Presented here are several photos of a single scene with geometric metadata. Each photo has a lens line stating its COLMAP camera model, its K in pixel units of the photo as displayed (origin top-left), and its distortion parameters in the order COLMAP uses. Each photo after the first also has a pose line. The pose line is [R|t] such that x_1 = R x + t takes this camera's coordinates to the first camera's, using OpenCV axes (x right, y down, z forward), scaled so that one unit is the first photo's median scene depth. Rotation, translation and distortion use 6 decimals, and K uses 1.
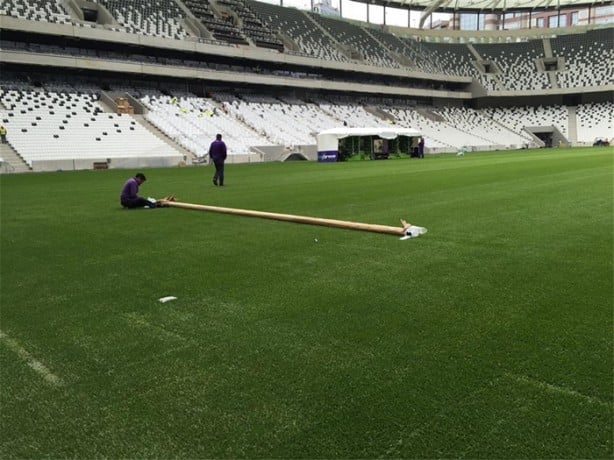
lens RADIAL K [[529.9, 0, 308.3], [0, 529.9, 231.9], [0, 0, 1]] dist [0.086013, -0.111645]
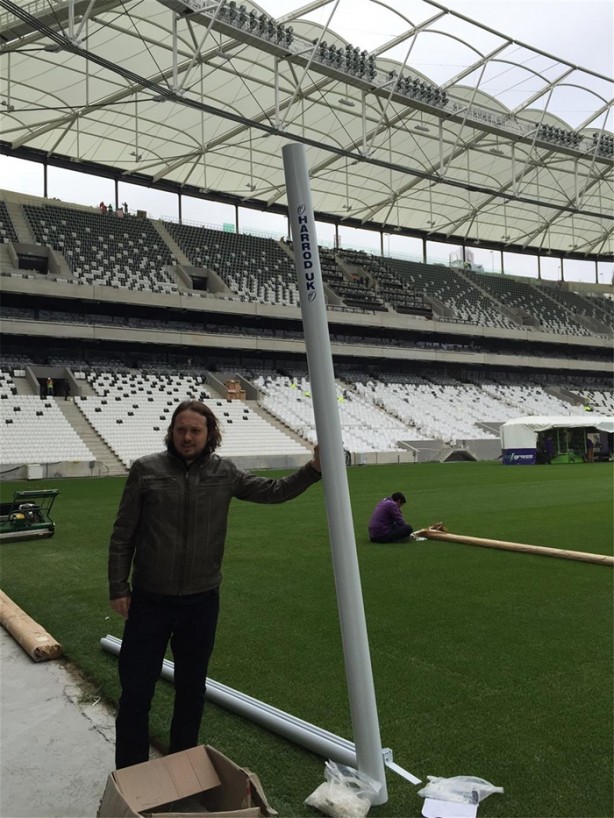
lens RADIAL K [[705.9, 0, 304.0], [0, 705.9, 407.0], [0, 0, 1]] dist [0.086013, -0.111645]
pose [[0.982599, -0.003830, -0.185703, -0.041677], [-0.034260, 0.978896, -0.201468, -0.005316], [0.182555, 0.204324, 0.961730, 0.026088]]
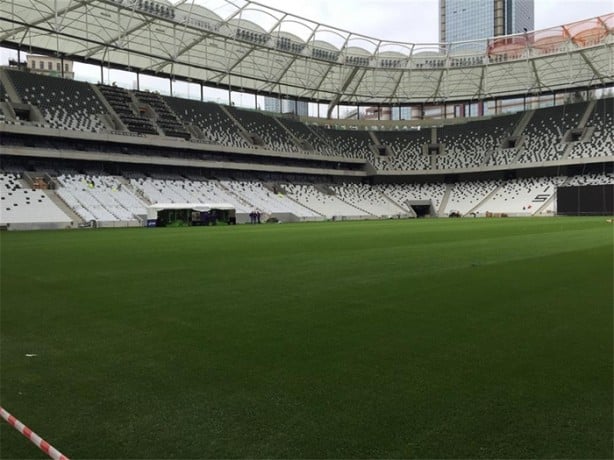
lens RADIAL K [[529.9, 0, 308.3], [0, 529.9, 230.1], [0, 0, 1]] dist [0.086013, -0.111645]
pose [[0.999630, 0.010121, 0.025261, 0.215793], [-0.006894, 0.992167, -0.124731, 0.028389], [-0.026326, 0.124510, 0.991869, -0.233270]]
